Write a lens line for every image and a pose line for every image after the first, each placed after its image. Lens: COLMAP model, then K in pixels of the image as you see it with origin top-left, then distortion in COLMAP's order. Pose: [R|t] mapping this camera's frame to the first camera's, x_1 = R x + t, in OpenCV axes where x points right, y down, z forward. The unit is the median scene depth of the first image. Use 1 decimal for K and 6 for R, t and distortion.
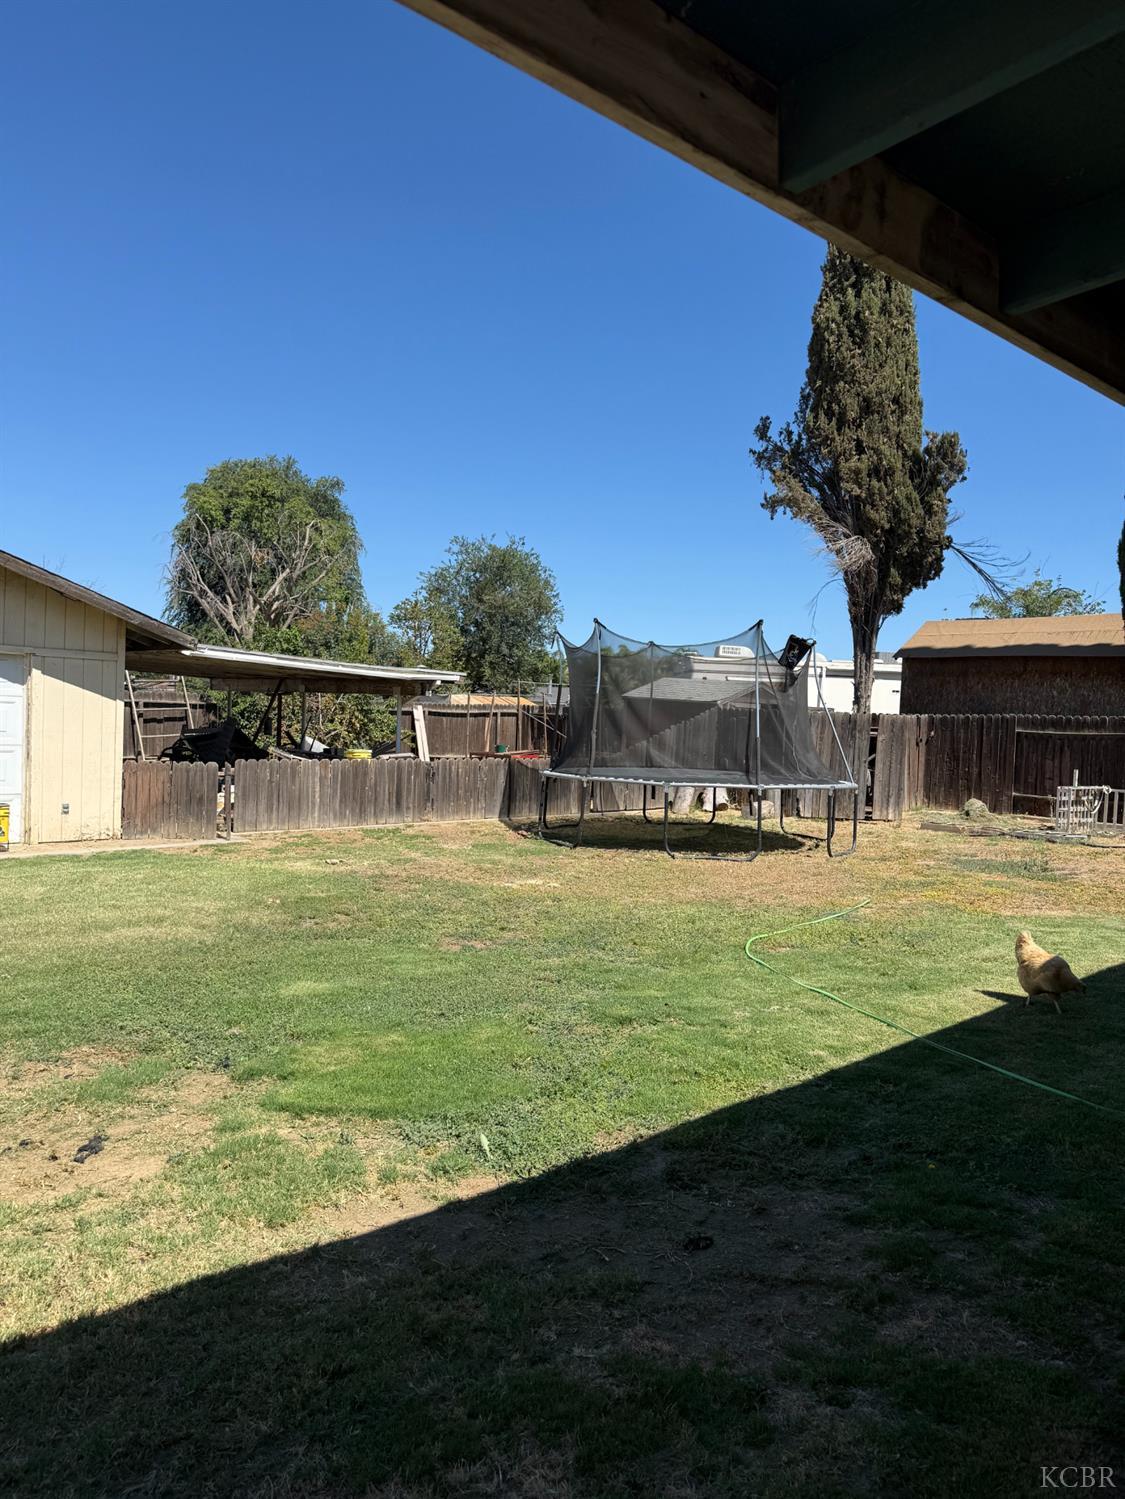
lens RADIAL K [[1056.3, 0, 567.4], [0, 1056.3, 761.5], [0, 0, 1]] dist [0.053362, -0.035310]
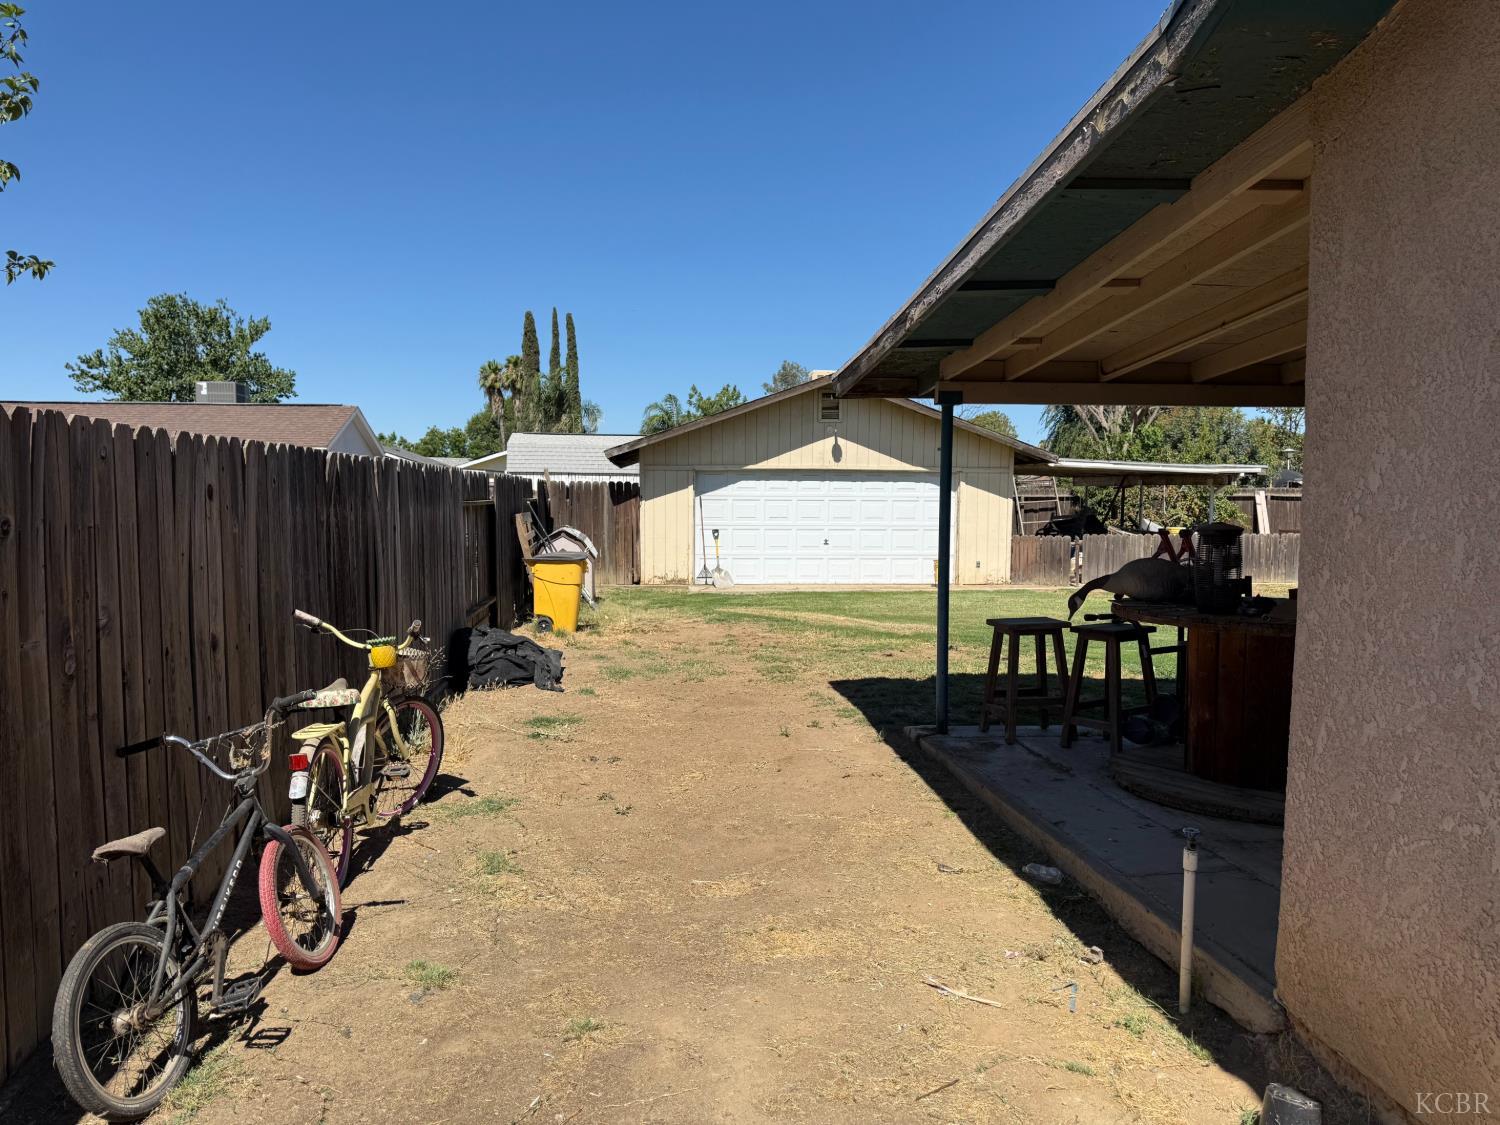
lens RADIAL K [[1057.0, 0, 745.2], [0, 1057.0, 578.0], [0, 0, 1]] dist [0.053362, -0.035310]
pose [[0.804337, 0.014574, -0.593994, 0.164369], [0.000063, 0.999697, 0.024613, 0.019148], [0.594173, -0.019835, 0.804093, -0.411021]]
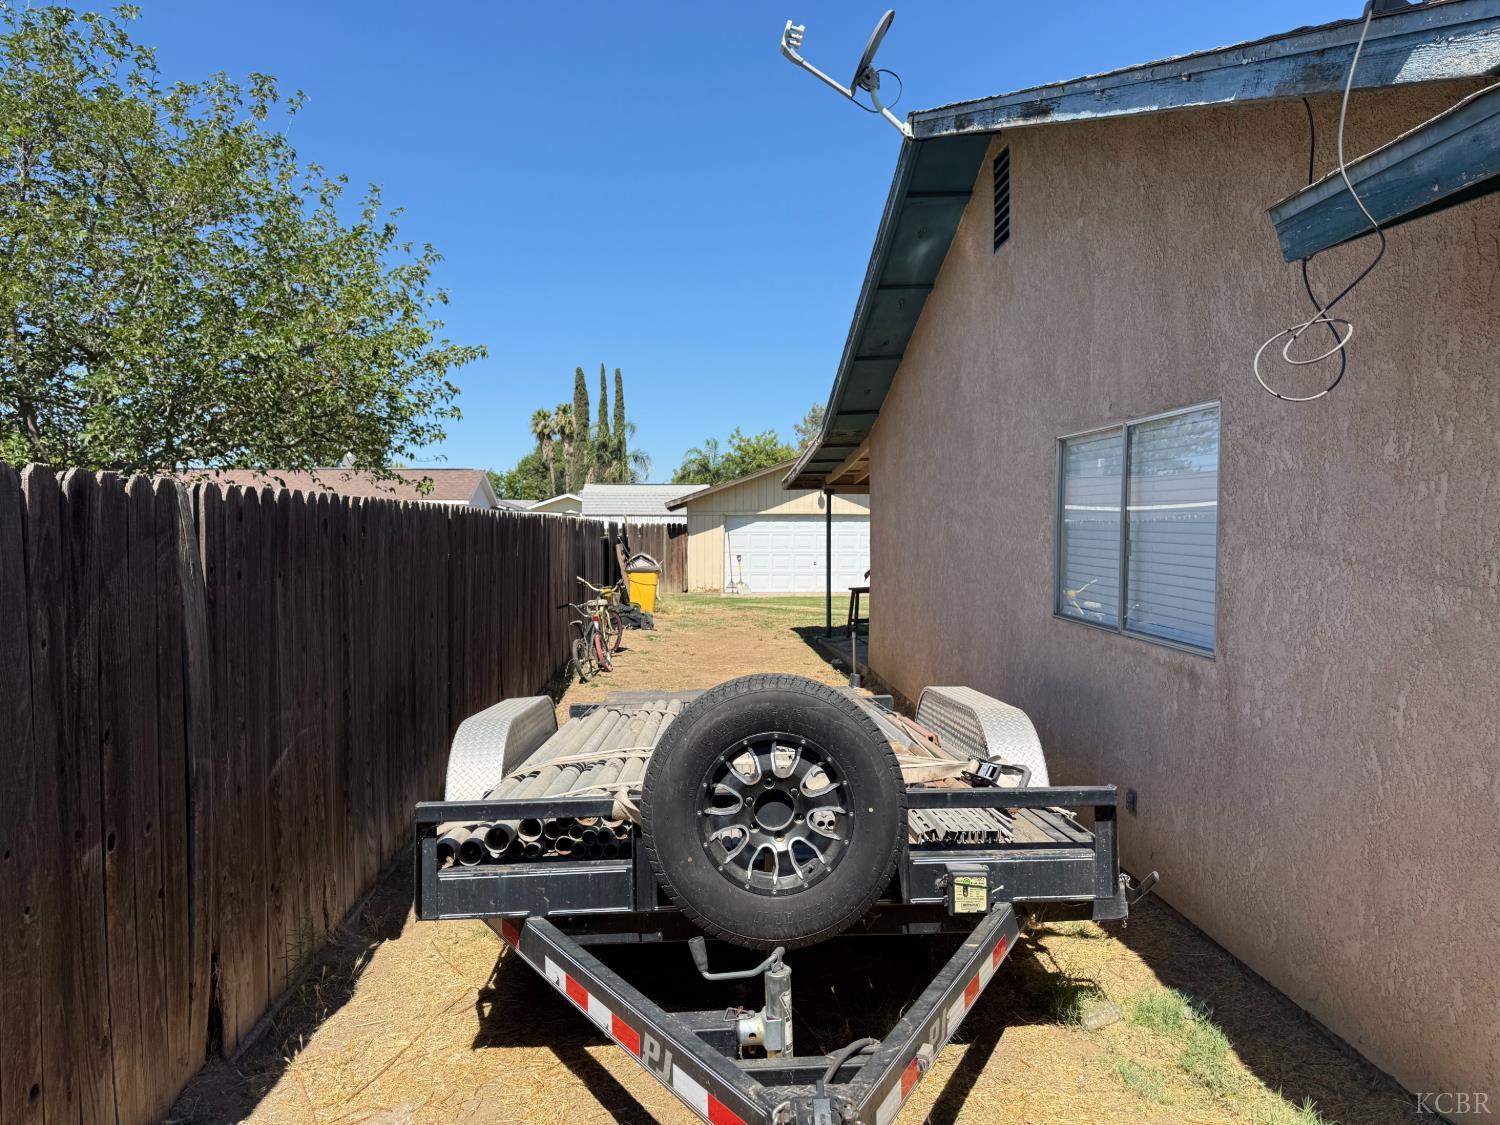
lens RADIAL K [[1057.0, 0, 754.8], [0, 1057.0, 563.0], [0, 0, 1]] dist [0.053362, -0.035310]
pose [[0.789320, -0.018034, -0.613717, 0.539935], [0.006146, 0.999751, -0.021473, 0.045853], [0.613951, 0.013177, 0.789234, -0.855597]]
